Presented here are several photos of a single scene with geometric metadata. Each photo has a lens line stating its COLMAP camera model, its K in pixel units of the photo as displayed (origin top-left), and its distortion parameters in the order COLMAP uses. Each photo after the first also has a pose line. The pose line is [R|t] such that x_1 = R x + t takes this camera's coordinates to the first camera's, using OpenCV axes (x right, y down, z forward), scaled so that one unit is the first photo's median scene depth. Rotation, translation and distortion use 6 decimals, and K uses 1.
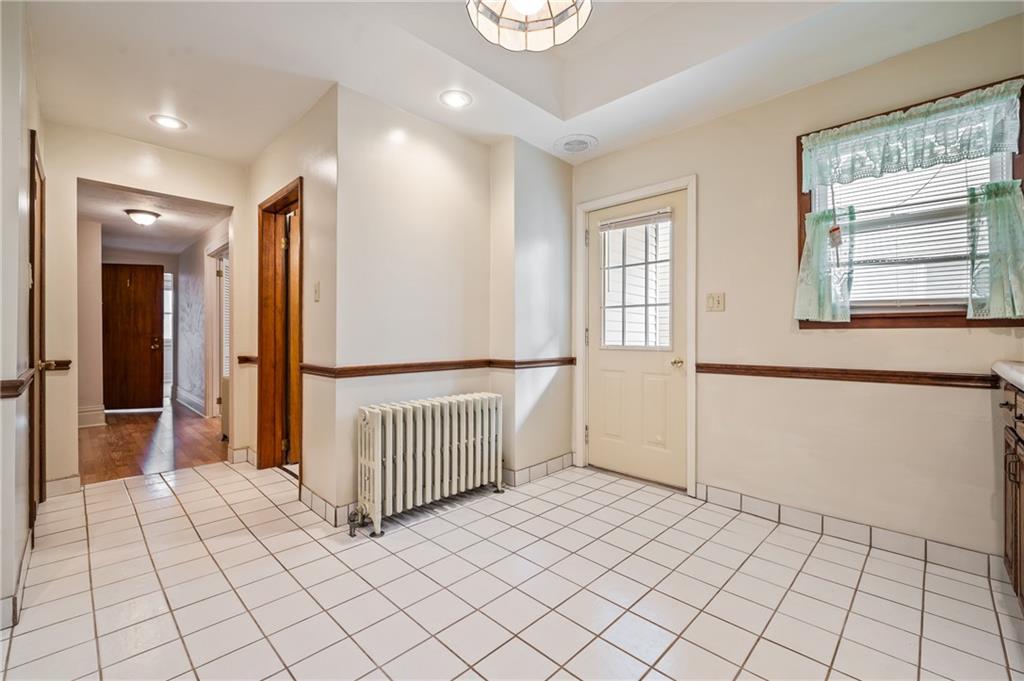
lens RADIAL K [[438.4, 0, 512.0], [0, 438.4, 339.0], [0, 0, 1]] dist [0.001140, 0.000141]
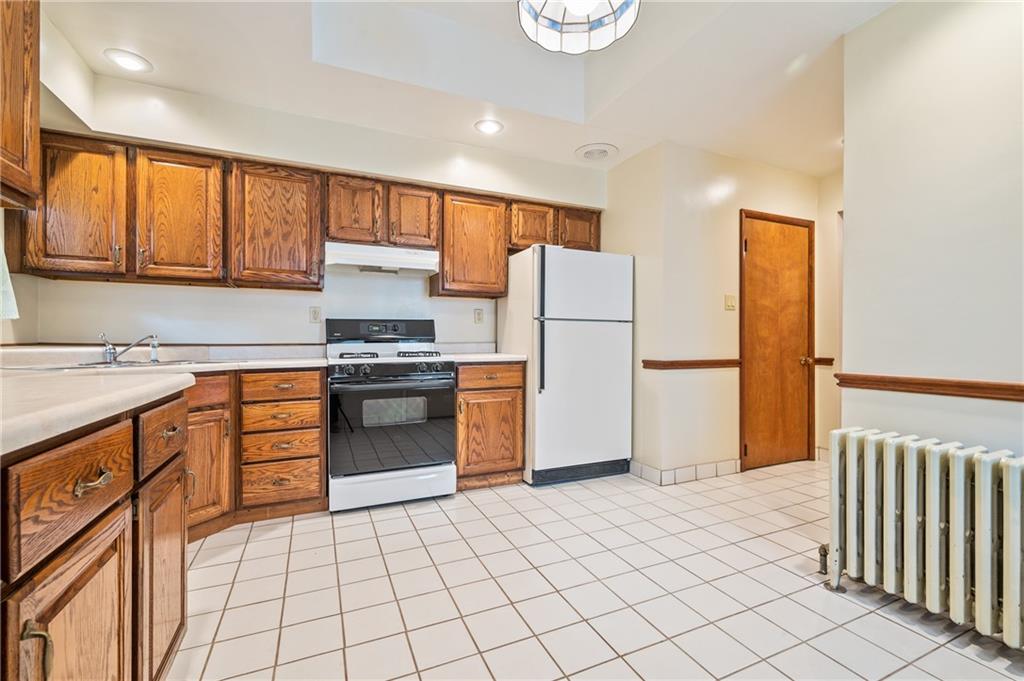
lens RADIAL K [[438.4, 0, 513.1], [0, 438.4, 339.5], [0, 0, 1]] dist [0.001140, 0.000141]
pose [[-0.365172, -0.005319, -0.930925, 0.599282], [-0.006194, 0.999975, -0.003284, 0.005023], [0.930919, 0.004566, -0.365196, 0.700269]]
